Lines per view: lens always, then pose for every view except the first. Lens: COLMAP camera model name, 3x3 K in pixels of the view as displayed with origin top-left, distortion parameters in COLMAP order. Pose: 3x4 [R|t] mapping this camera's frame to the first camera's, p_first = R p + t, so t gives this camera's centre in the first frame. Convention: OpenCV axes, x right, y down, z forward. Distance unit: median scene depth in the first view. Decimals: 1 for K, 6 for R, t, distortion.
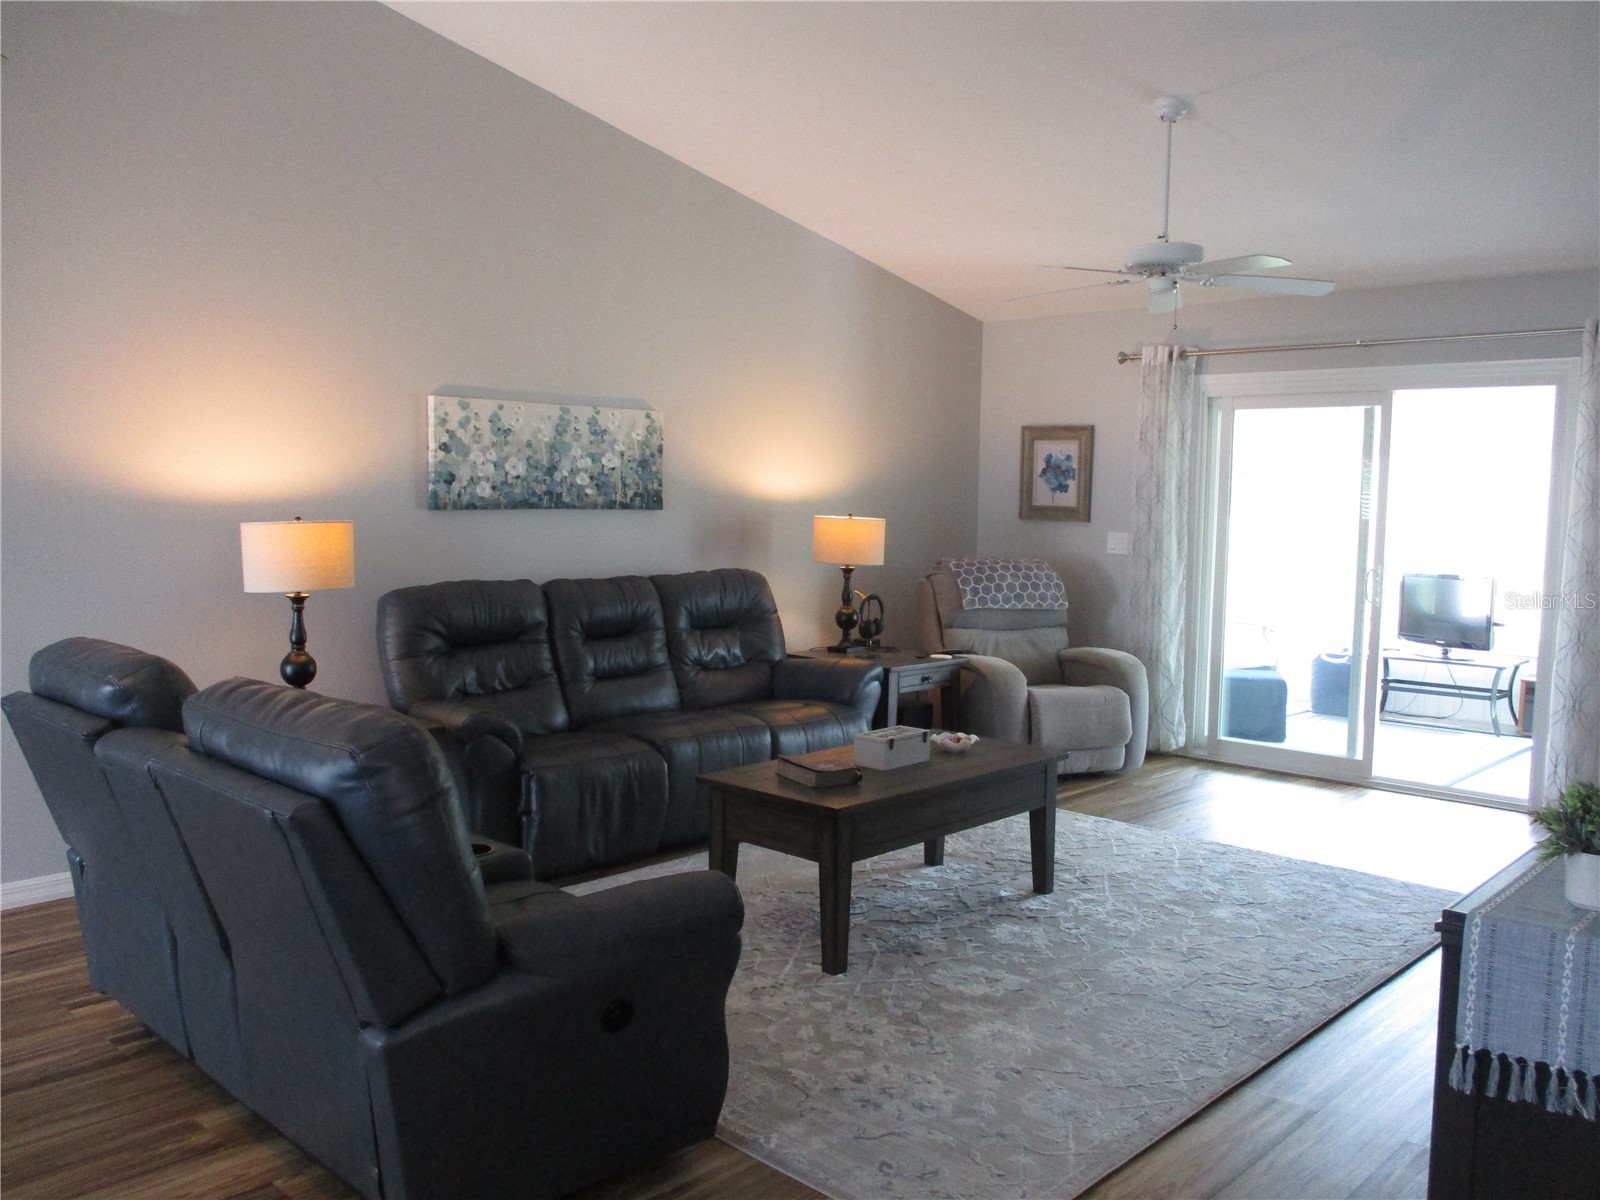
lens RADIAL K [[1342.6, 0, 808.9], [0, 1342.6, 603.7], [0, 0, 1]] dist [-0.025867, -0.008190]
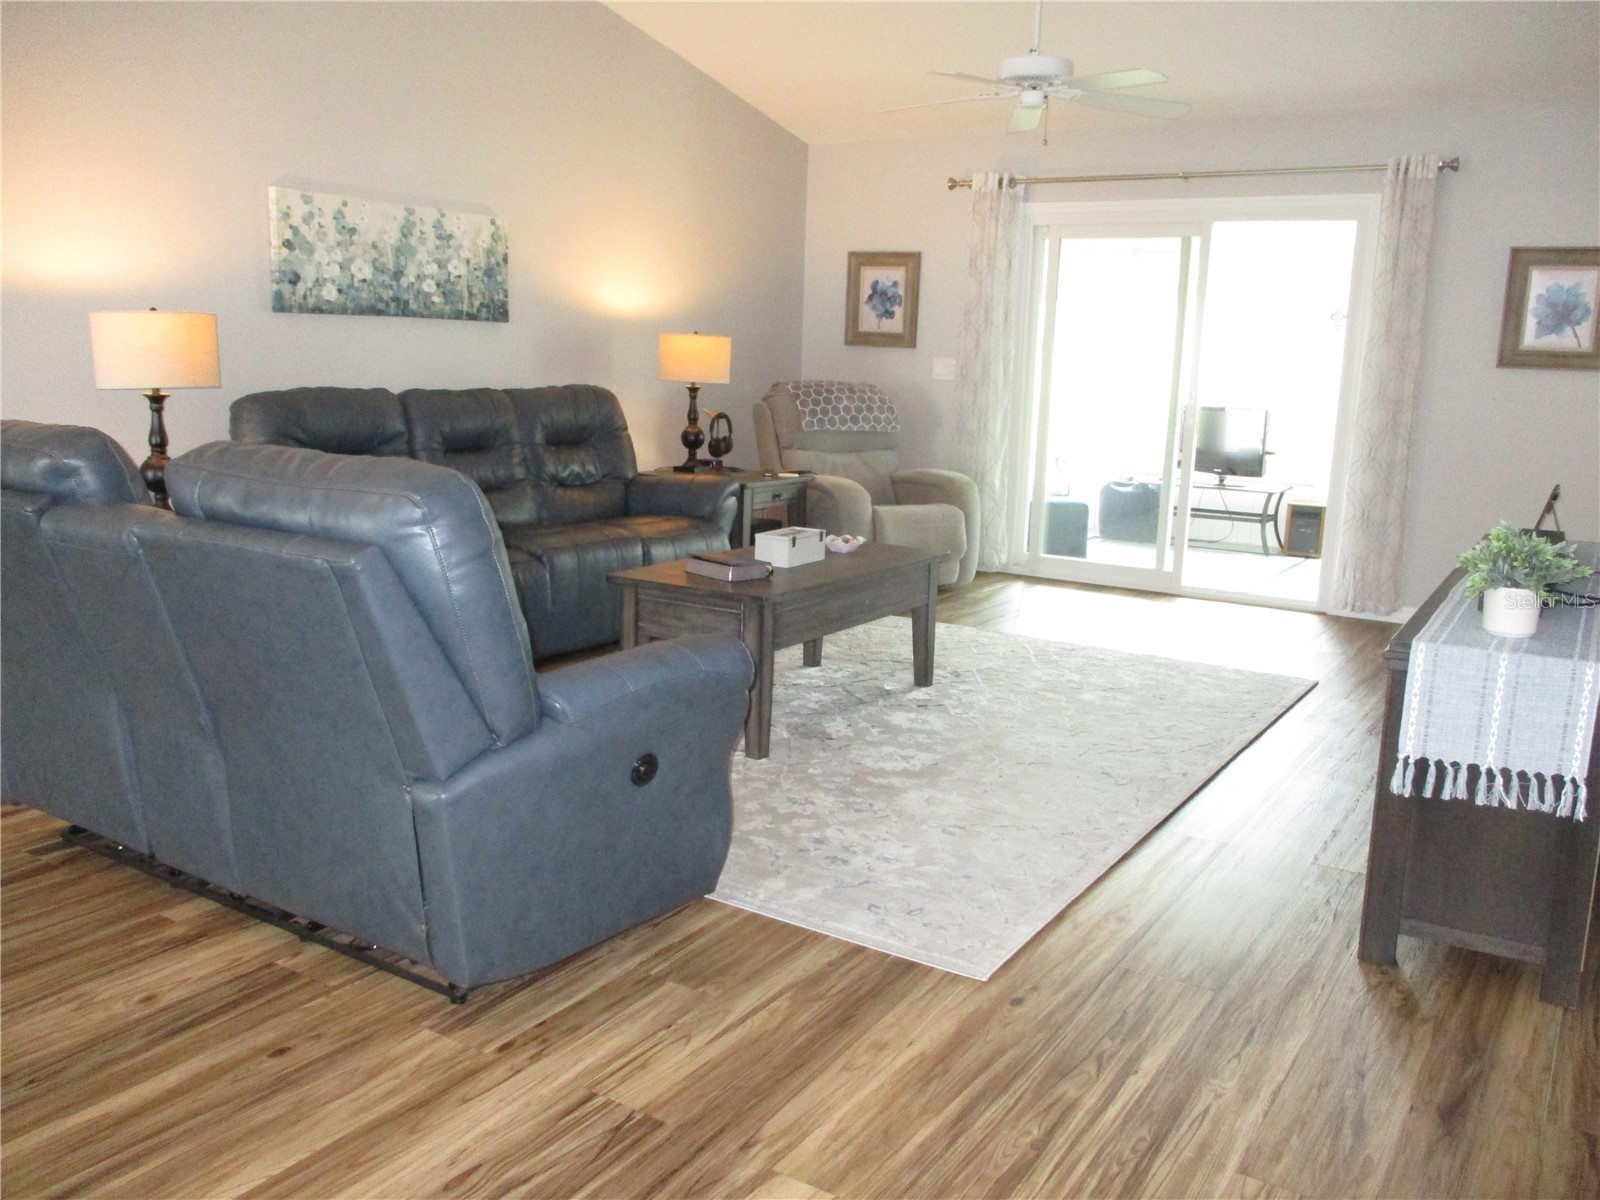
lens RADIAL K [[1342.6, 0, 808.9], [0, 1342.6, 603.7], [0, 0, 1]] dist [-0.025867, -0.008190]
pose [[0.980728, -0.021421, 0.194198, -0.100102], [0.000858, 0.994434, 0.105359, 0.034187], [-0.195374, -0.103162, 0.975288, -0.004576]]
